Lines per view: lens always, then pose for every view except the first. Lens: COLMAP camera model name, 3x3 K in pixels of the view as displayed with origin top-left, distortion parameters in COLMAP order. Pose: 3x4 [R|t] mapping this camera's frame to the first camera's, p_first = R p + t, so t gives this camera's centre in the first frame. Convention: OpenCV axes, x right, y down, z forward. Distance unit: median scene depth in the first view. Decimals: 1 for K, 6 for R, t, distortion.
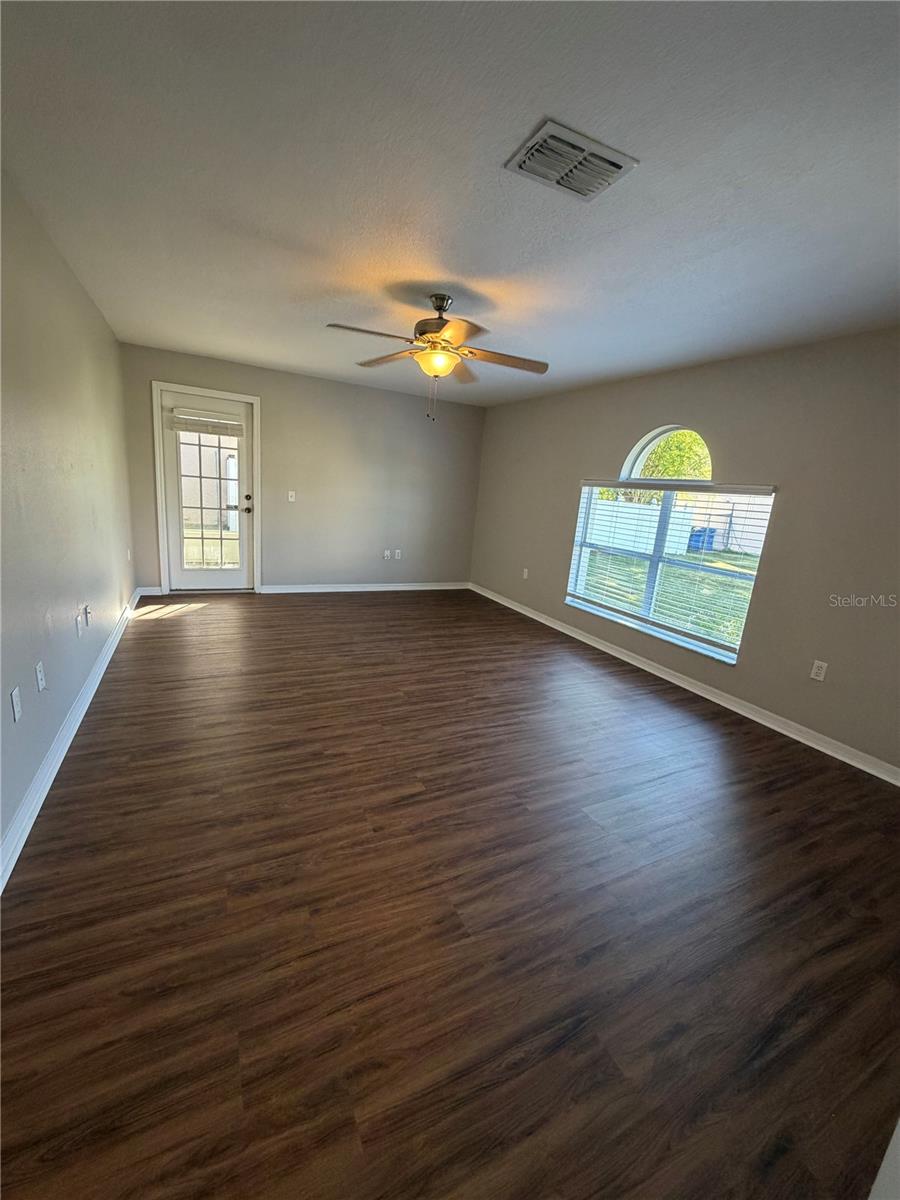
lens RADIAL K [[476.6, 0, 445.7], [0, 476.6, 602.4], [0, 0, 1]] dist [0.005859, -0.000741]
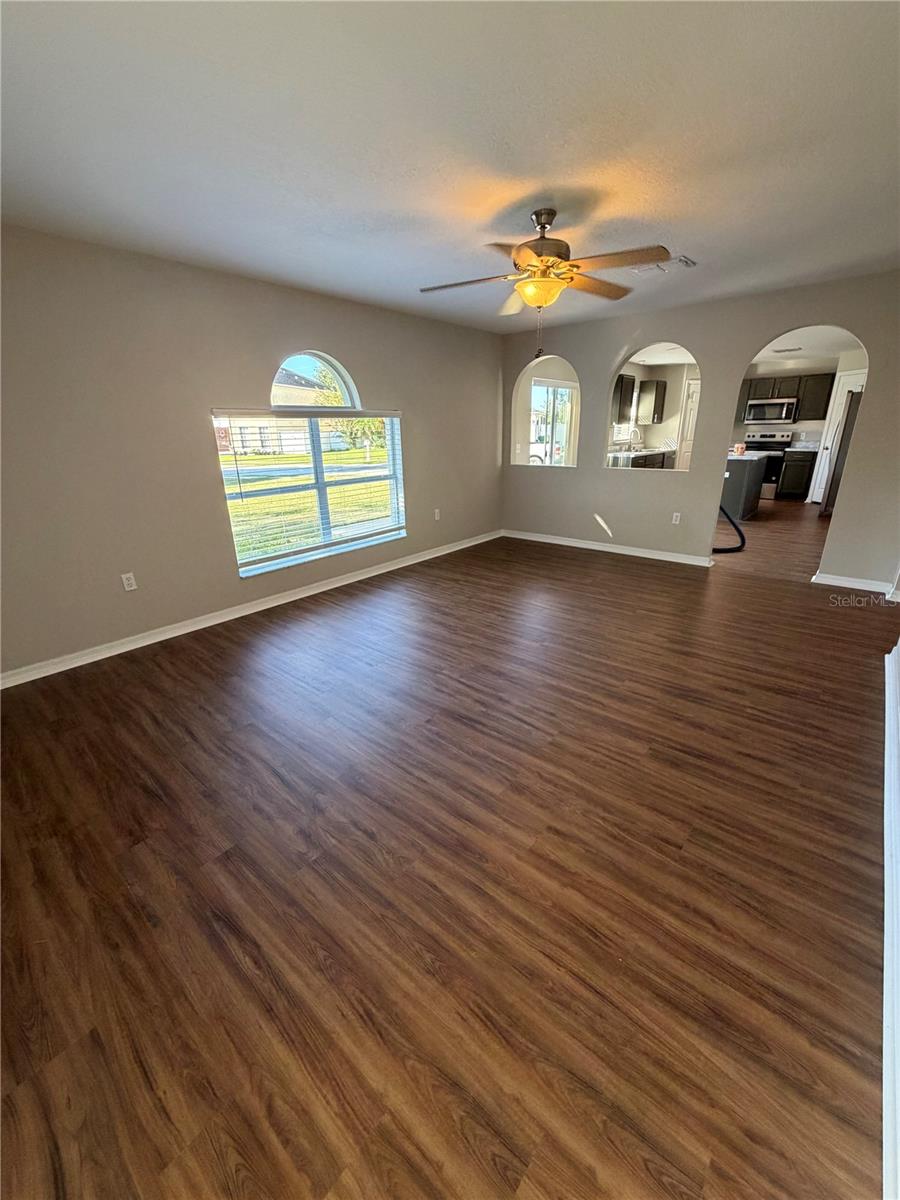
lens RADIAL K [[476.6, 0, 451.6], [0, 476.6, 596.4], [0, 0, 1]] dist [0.005859, -0.000741]
pose [[-0.389328, -0.379710, 0.839193, -0.655355], [0.203730, 0.853014, 0.480480, -0.334134], [-0.898286, 0.358033, -0.254744, 1.104122]]
